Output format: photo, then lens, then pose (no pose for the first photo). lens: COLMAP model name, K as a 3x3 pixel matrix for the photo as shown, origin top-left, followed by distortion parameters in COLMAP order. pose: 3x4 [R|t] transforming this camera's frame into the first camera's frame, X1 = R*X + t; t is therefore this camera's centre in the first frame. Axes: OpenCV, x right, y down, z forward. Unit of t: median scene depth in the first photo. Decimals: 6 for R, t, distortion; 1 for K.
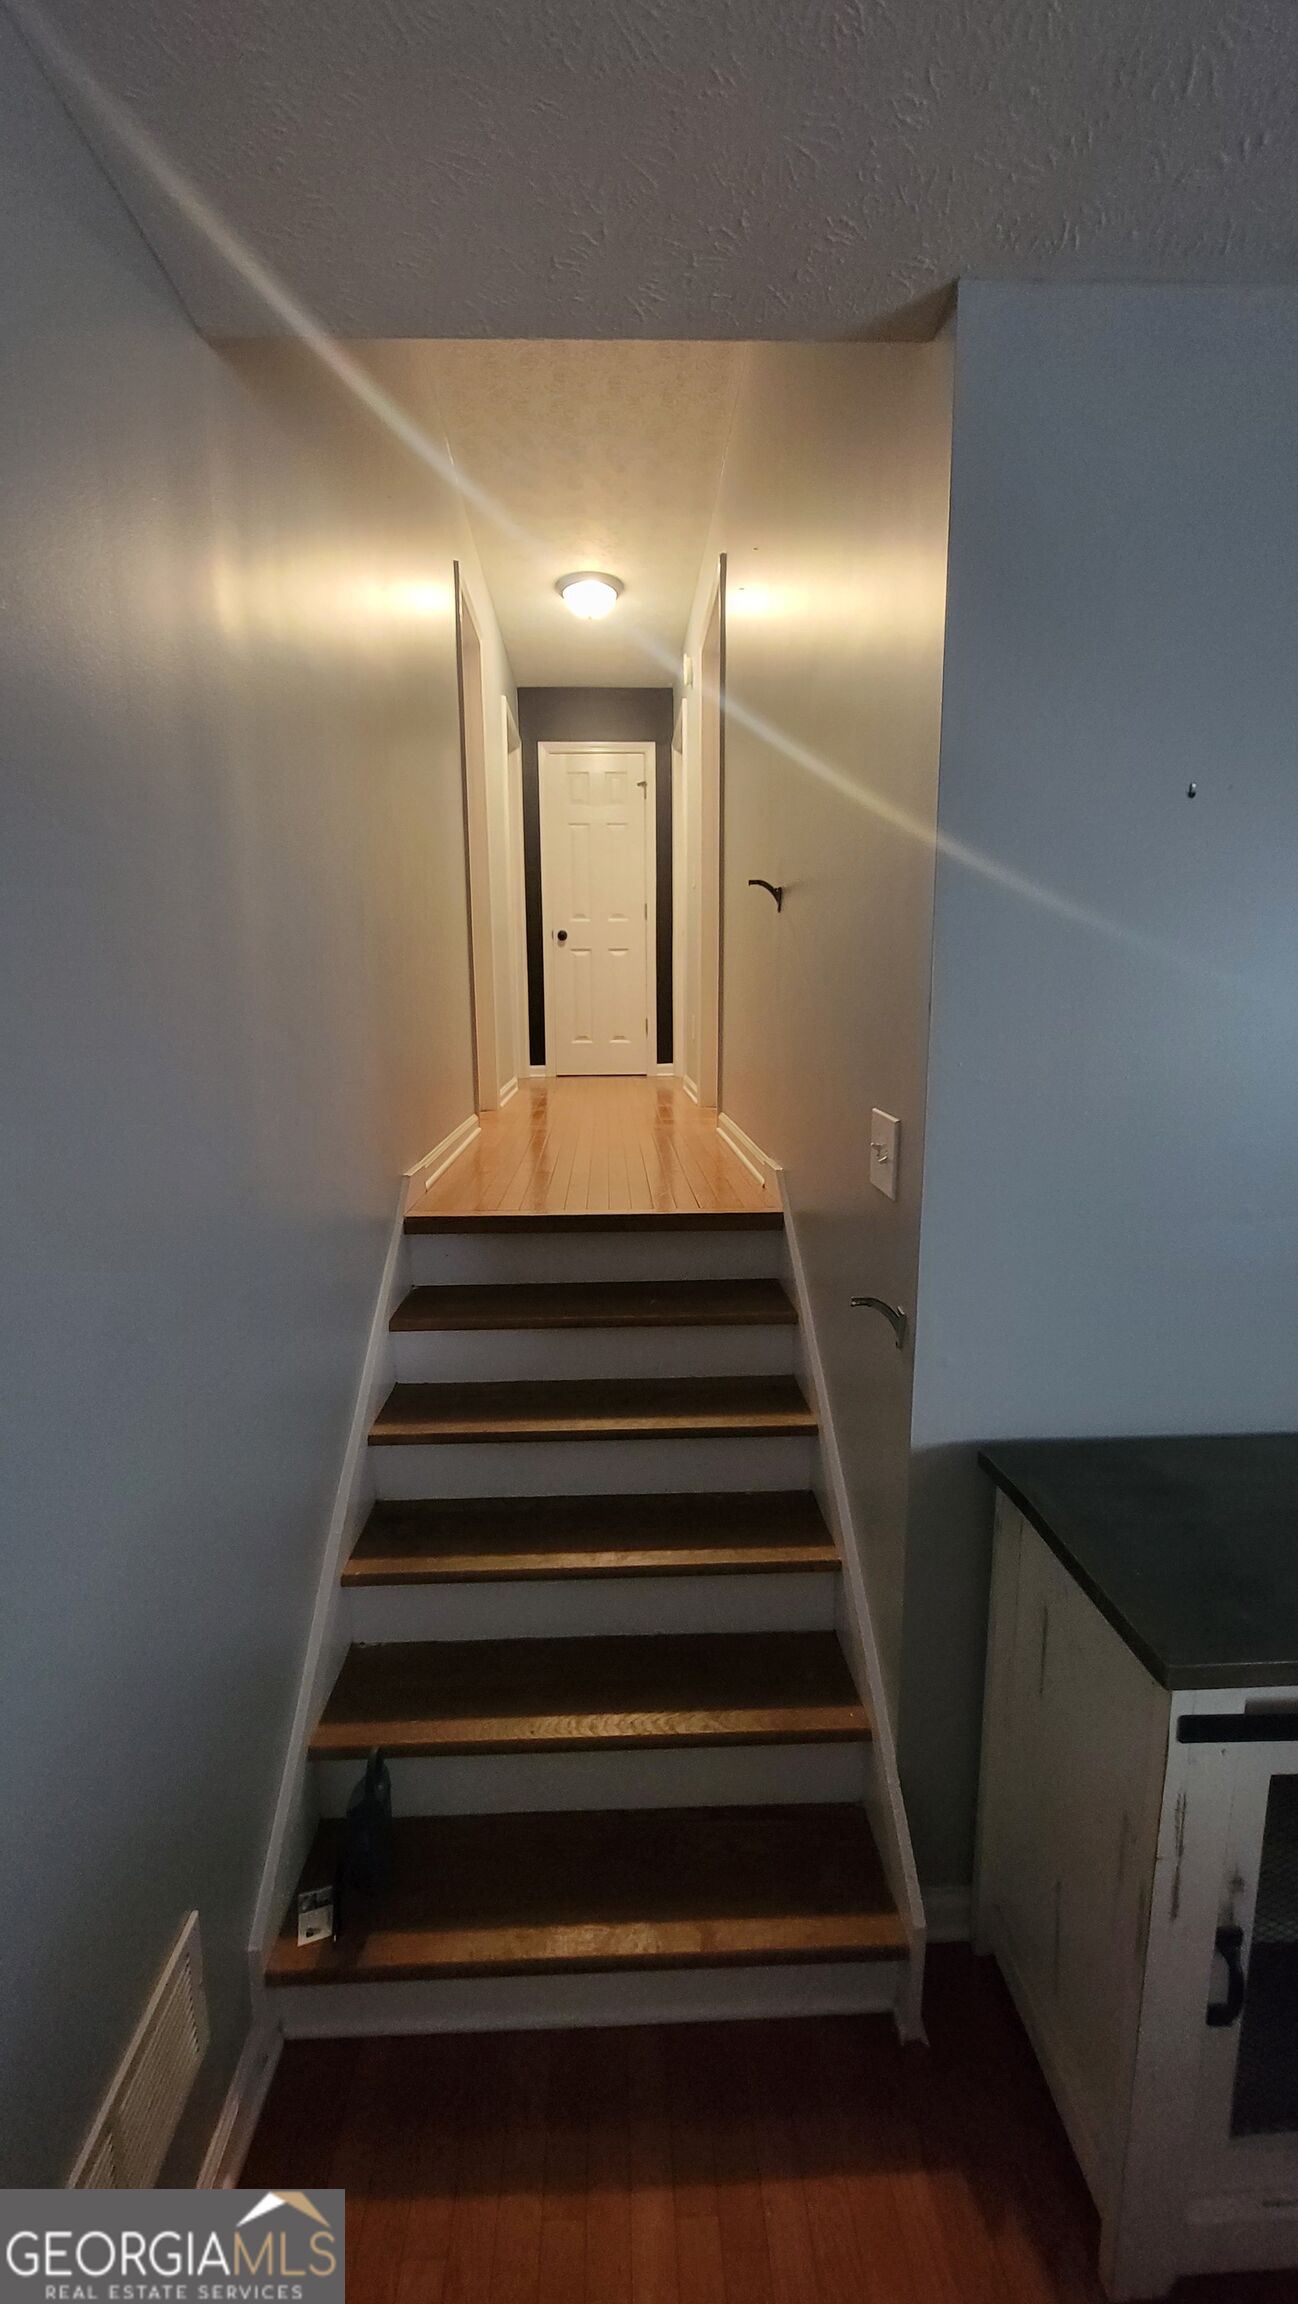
lens RADIAL K [[936.6, 0, 645.7], [0, 936.6, 1151.9], [0, 0, 1]] dist [-0.003474, 0.001303]
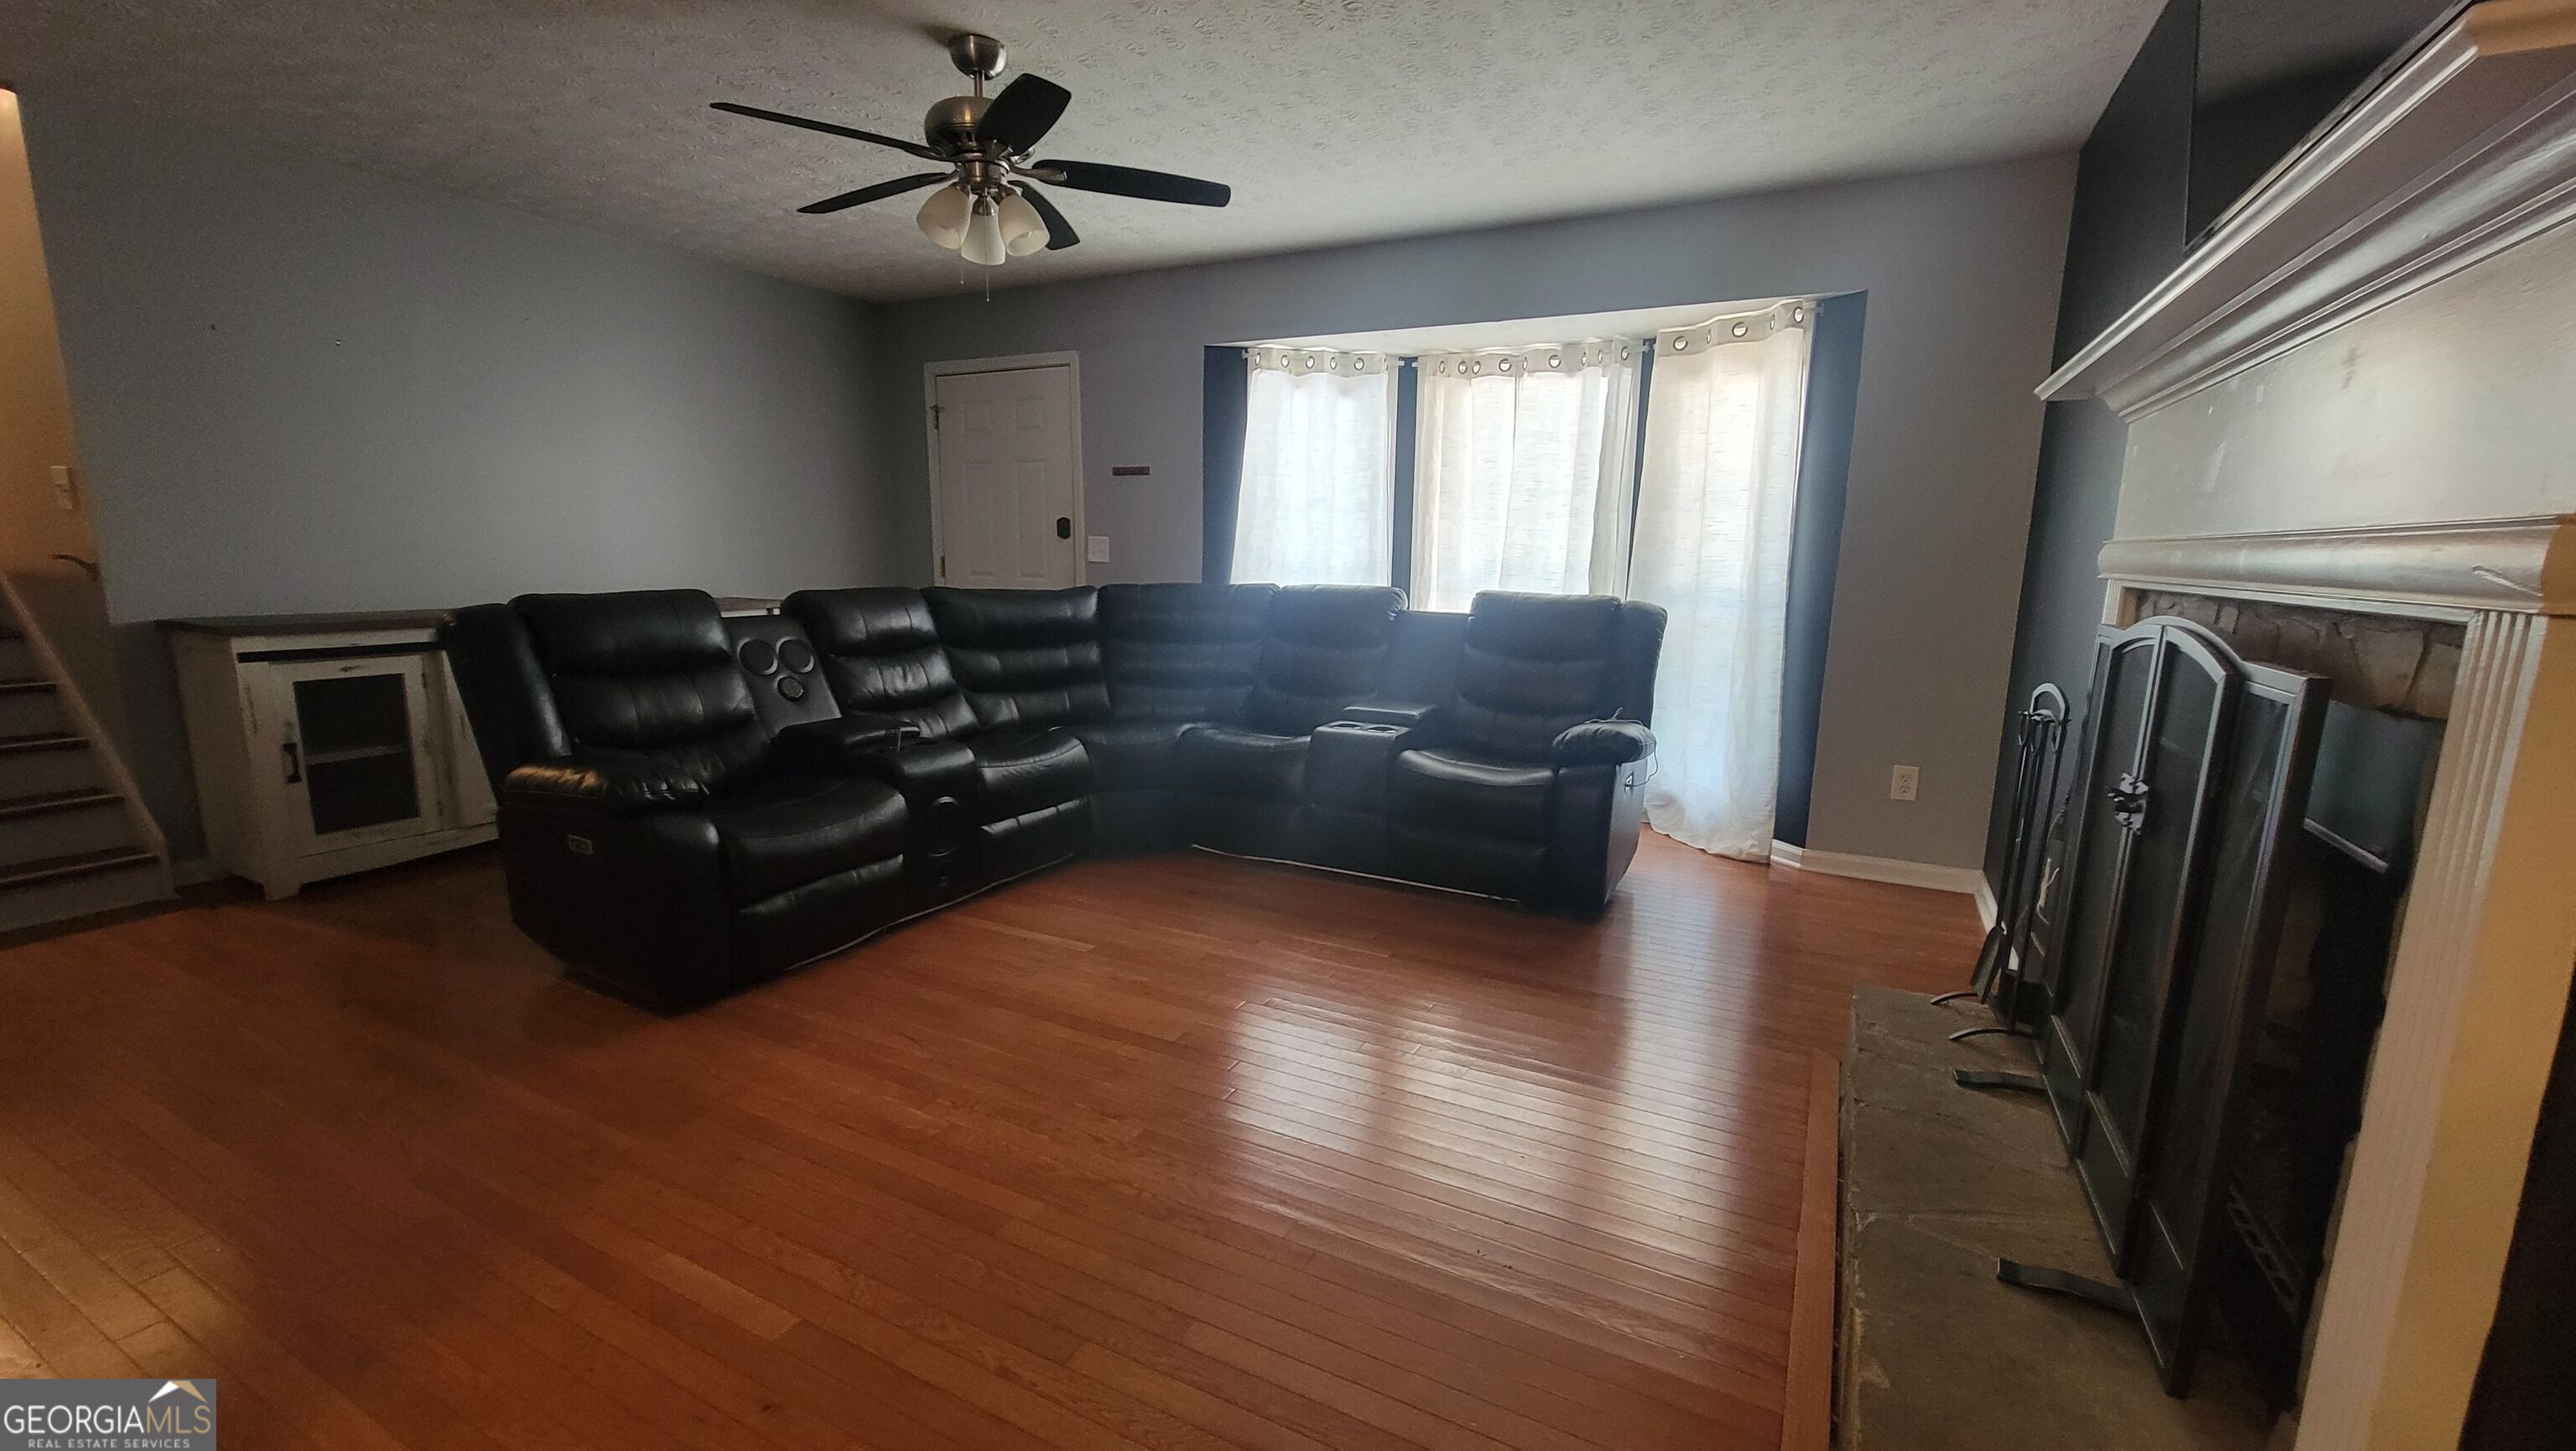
lens RADIAL K [[1047.3, 0, 1274.3], [0, 1047.3, 730.4], [0, 0, 1]] dist [-0.003474, 0.001303]
pose [[0.503746, -0.136735, 0.852962, -0.526331], [0.120063, 0.988892, 0.087618, 0.876092], [-0.855467, 0.058273, 0.514567, -3.043648]]
